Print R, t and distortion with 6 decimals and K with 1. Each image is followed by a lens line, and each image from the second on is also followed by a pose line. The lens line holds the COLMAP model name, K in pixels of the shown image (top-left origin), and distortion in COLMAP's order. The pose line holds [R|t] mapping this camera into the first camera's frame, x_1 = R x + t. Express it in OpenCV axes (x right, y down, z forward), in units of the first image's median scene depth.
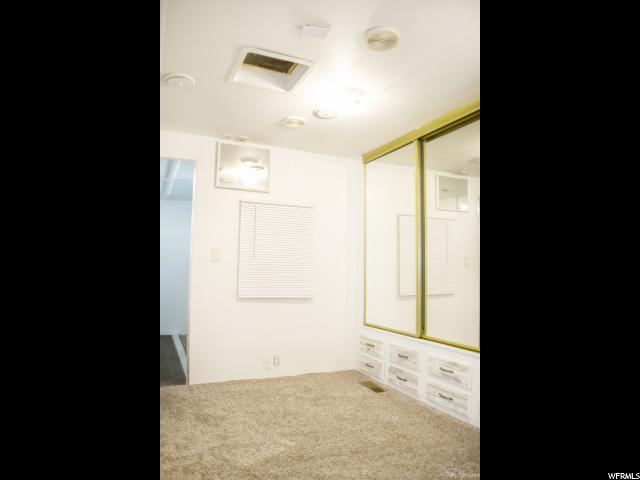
lens RADIAL K [[393.5, 0, 318.0], [0, 393.5, 230.7], [0, 0, 1]] dist [-0.083981, 0.001504]
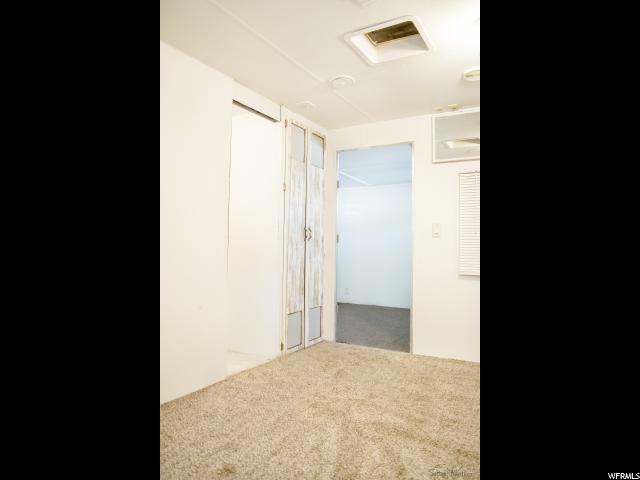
lens RADIAL K [[393.5, 0, 298.2], [0, 393.5, 243.3], [0, 0, 1]] dist [-0.083981, 0.001504]
pose [[0.551016, -0.007948, -0.834457, 0.517169], [0.076285, 0.996248, 0.040884, 0.033803], [0.831001, -0.086184, 0.549555, 0.218000]]
